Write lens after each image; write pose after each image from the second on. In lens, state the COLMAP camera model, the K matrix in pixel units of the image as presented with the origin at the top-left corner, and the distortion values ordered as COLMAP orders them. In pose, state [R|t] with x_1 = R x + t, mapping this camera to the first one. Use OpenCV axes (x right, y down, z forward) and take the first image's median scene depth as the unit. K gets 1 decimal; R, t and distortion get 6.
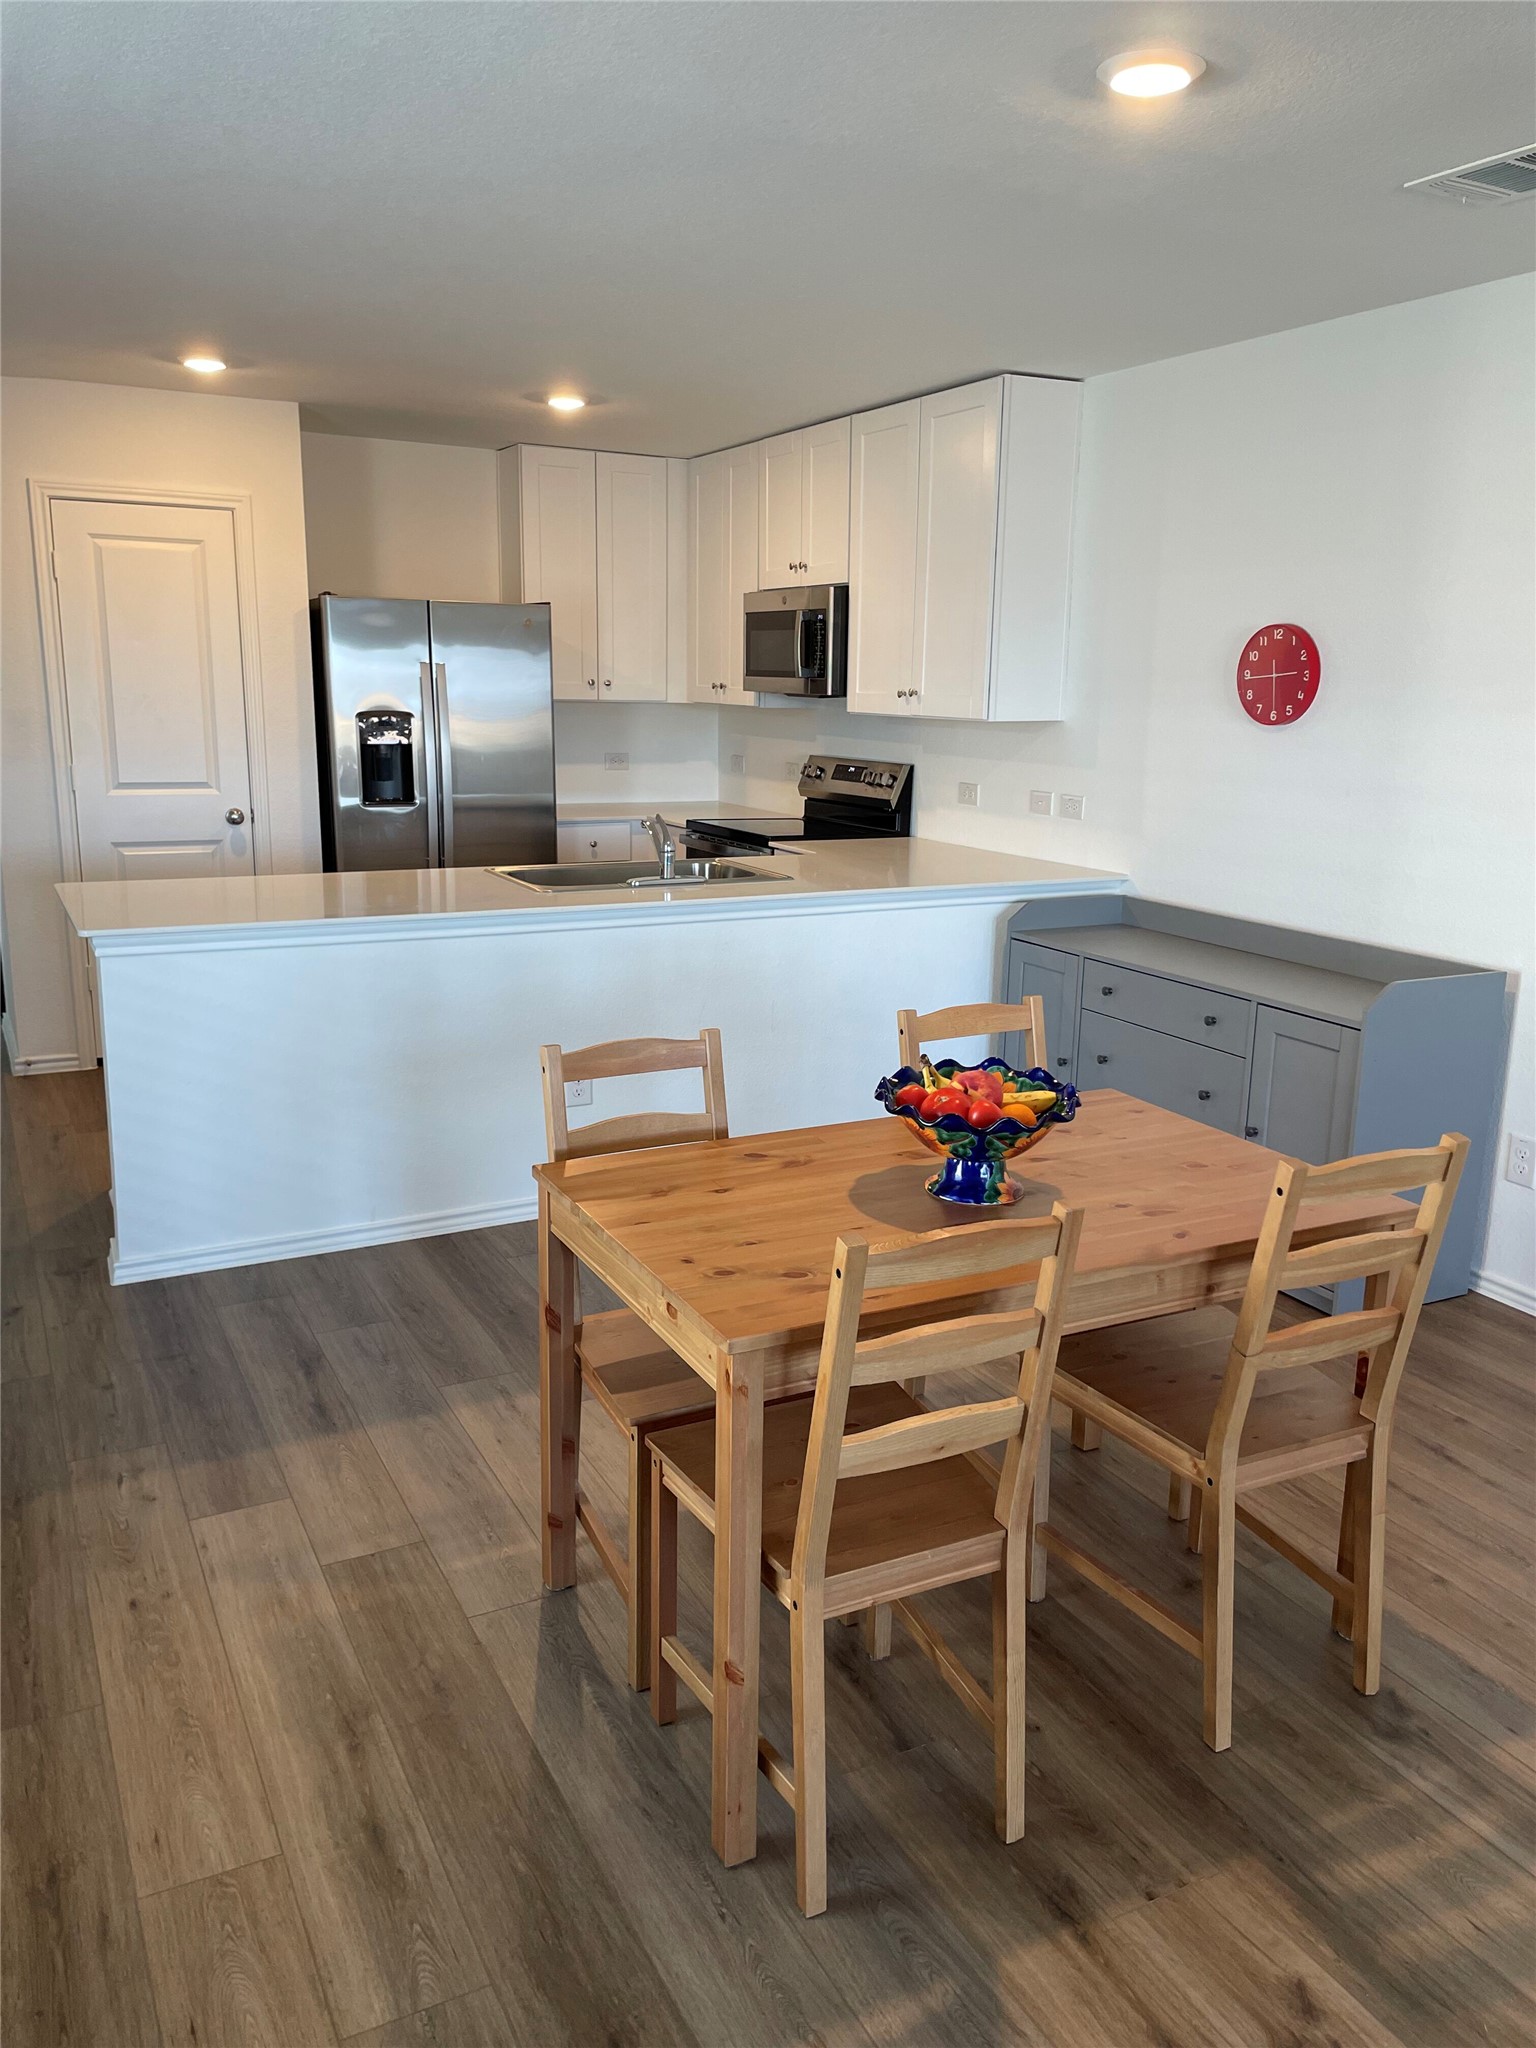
lens RADIAL K [[1532.5, 0, 768.0], [0, 1532.5, 1024.0], [0, 0, 1]] dist [0.092946, -0.126546]
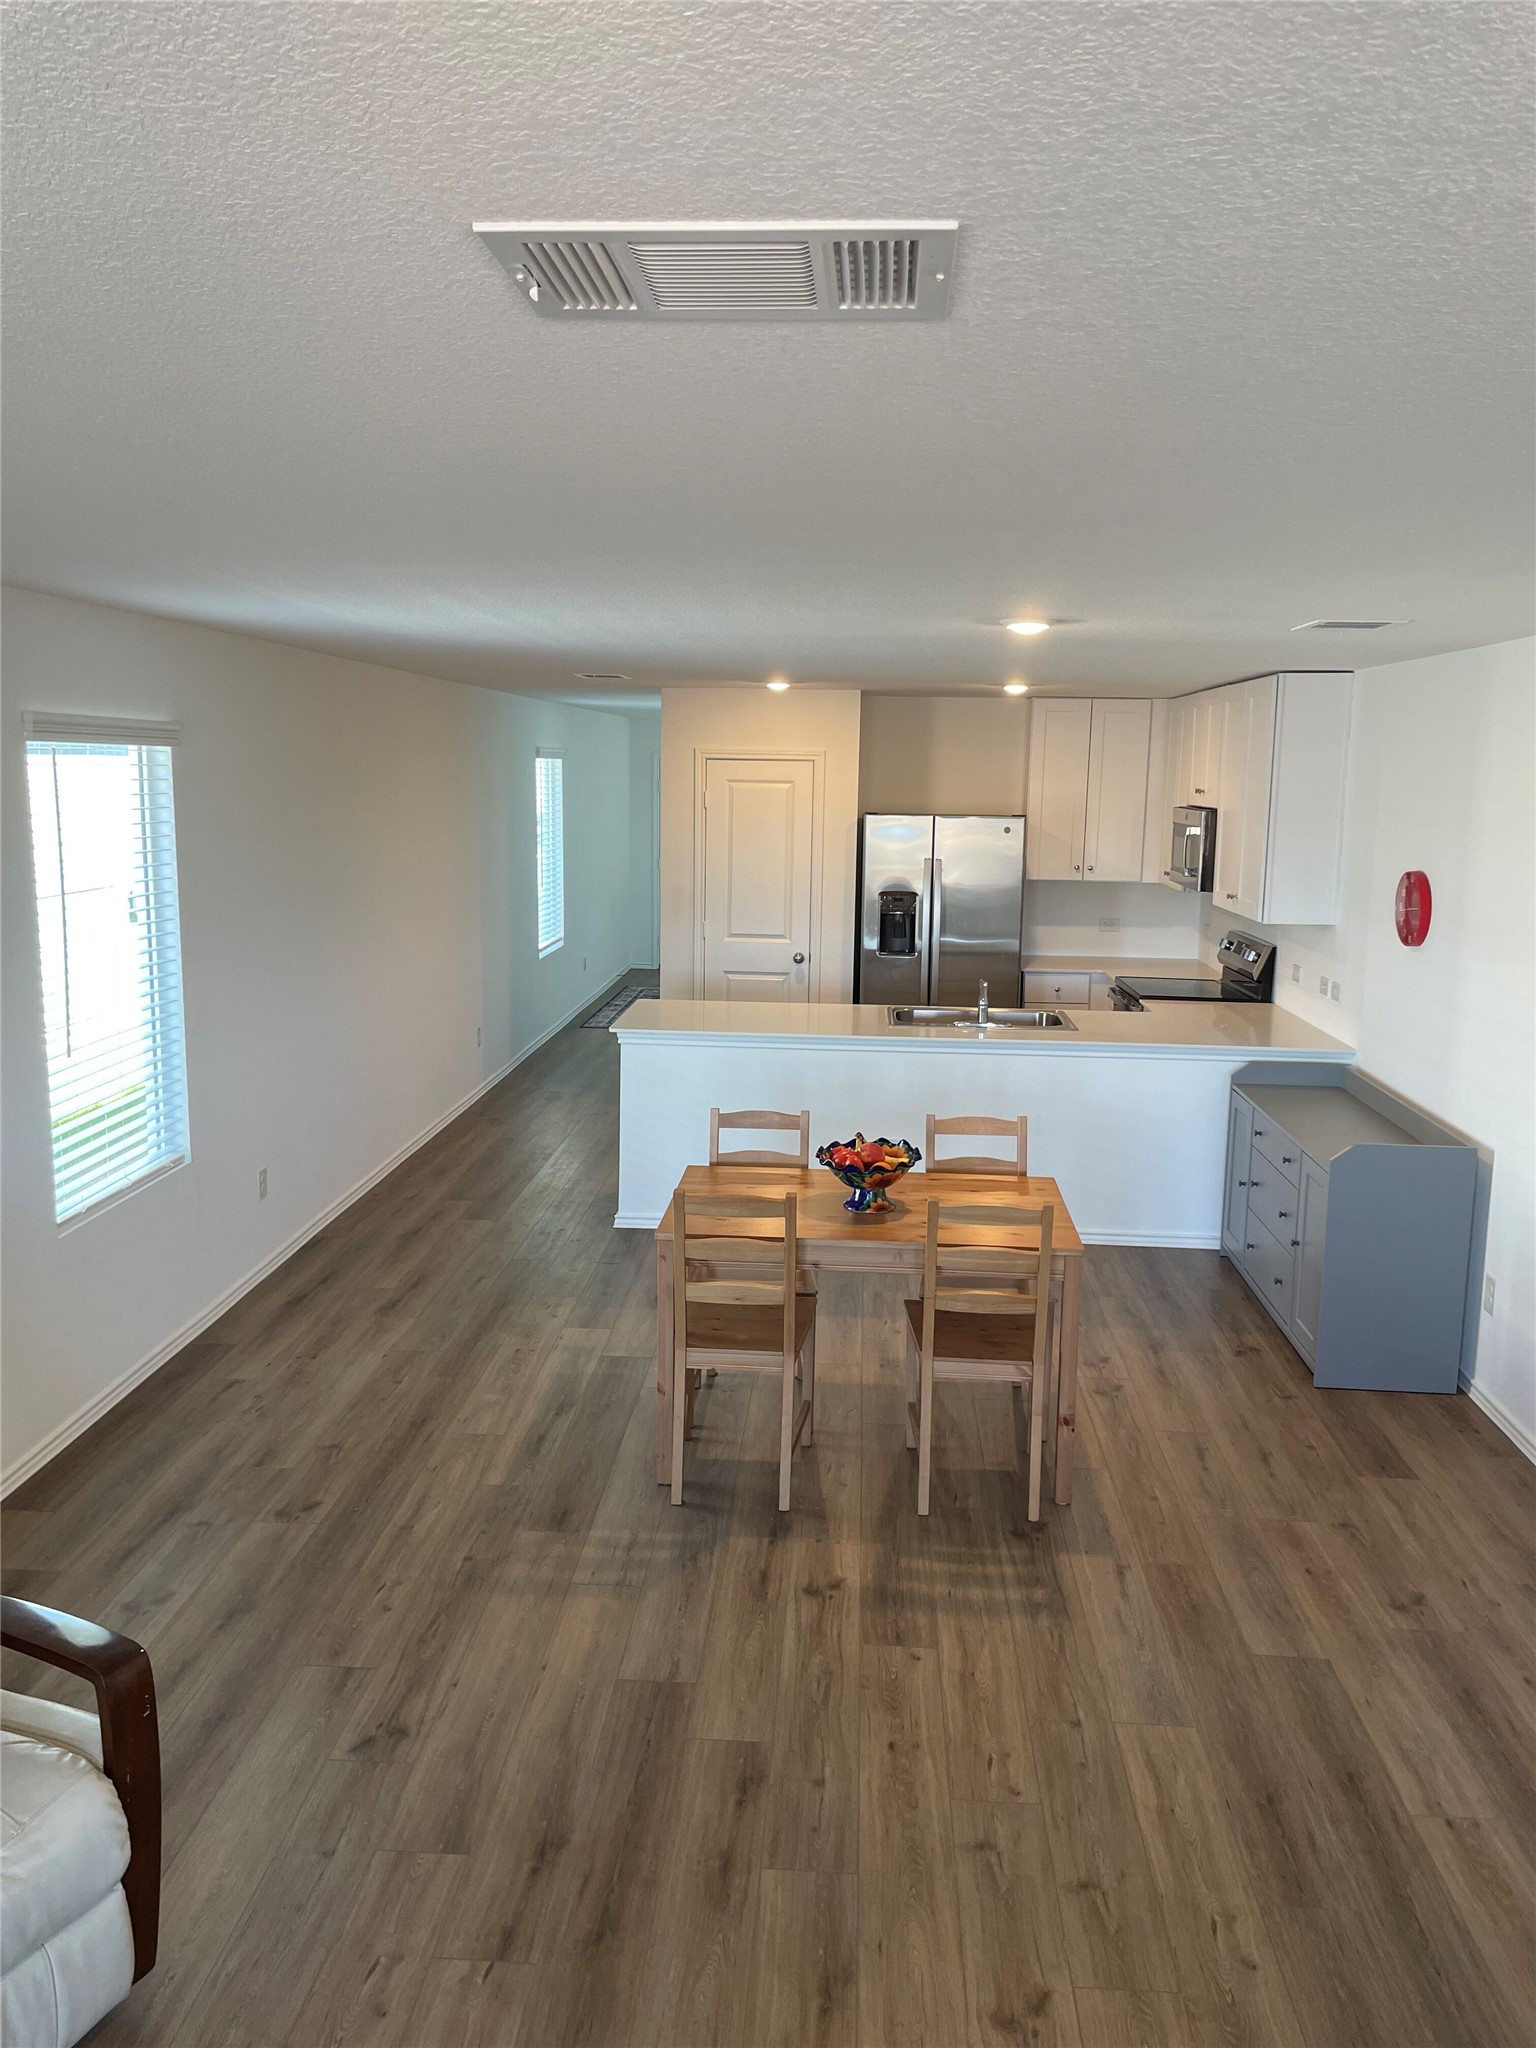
lens RADIAL K [[1532.5, 0, 768.0], [0, 1532.5, 1024.0], [0, 0, 1]] dist [0.092946, -0.126546]
pose [[0.856466, 0.081665, -0.509703, 0.506569], [-0.116239, 0.992558, -0.036291, -0.016572], [0.502946, 0.090329, 0.859585, -0.369280]]
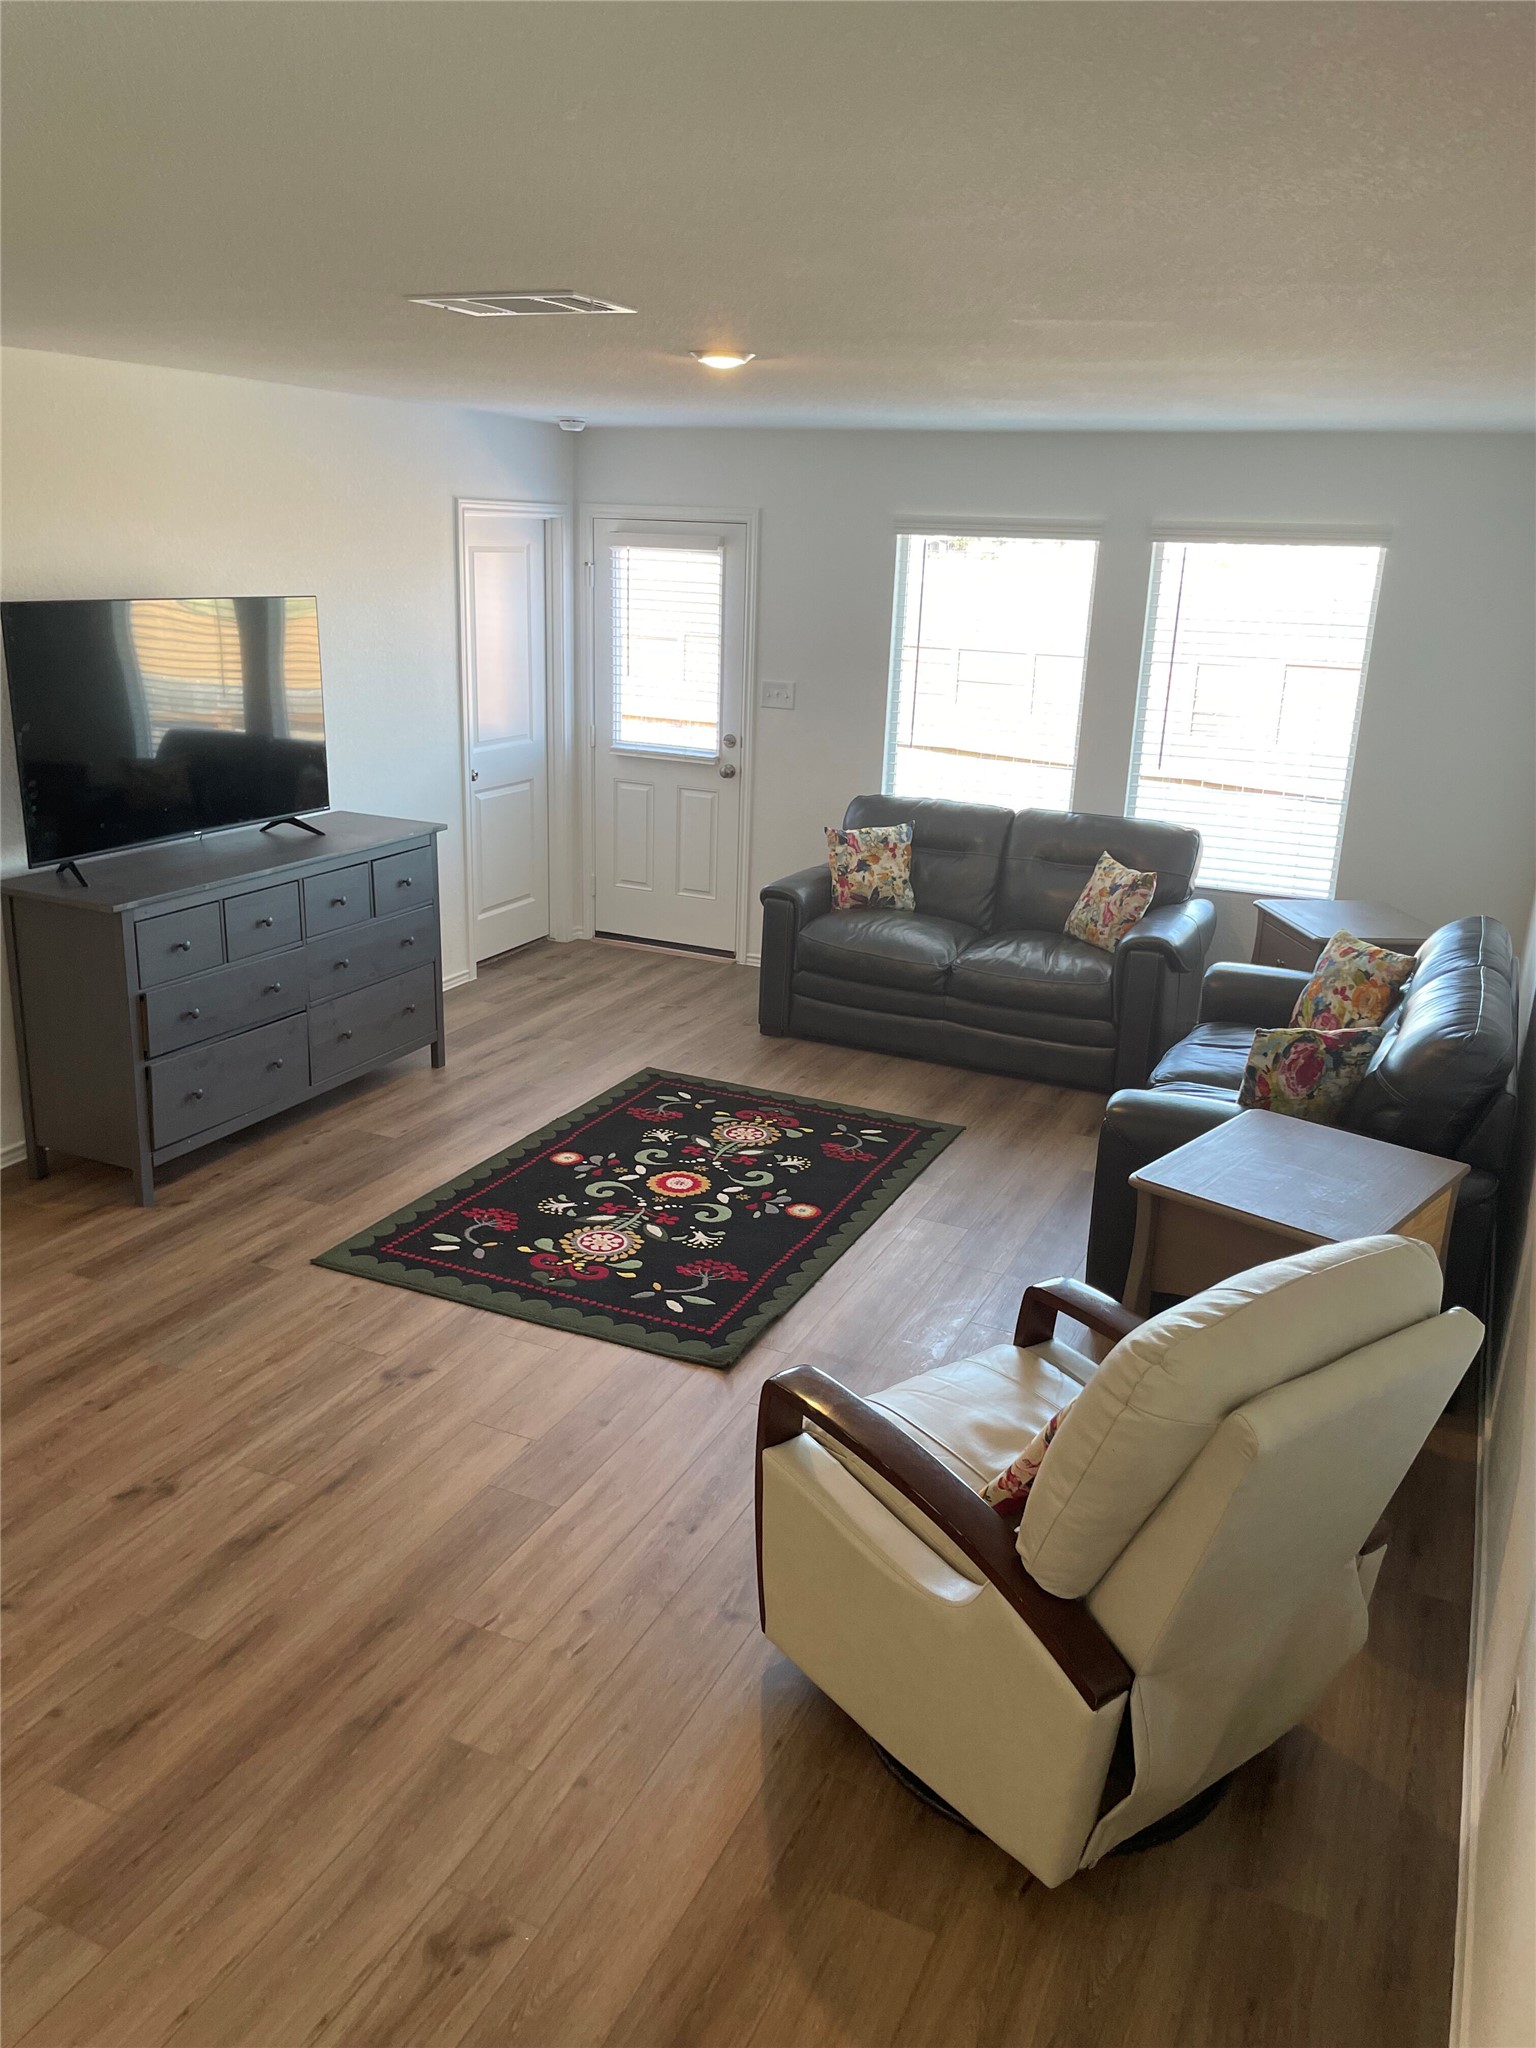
lens RADIAL K [[1532.5, 0, 768.0], [0, 1532.5, 1024.0], [0, 0, 1]] dist [0.092946, -0.126546]
pose [[-0.611768, -0.275878, 0.741371, -0.324703], [0.130127, 0.889348, 0.438323, -0.174561], [-0.780261, 0.364624, -0.508175, 0.246272]]
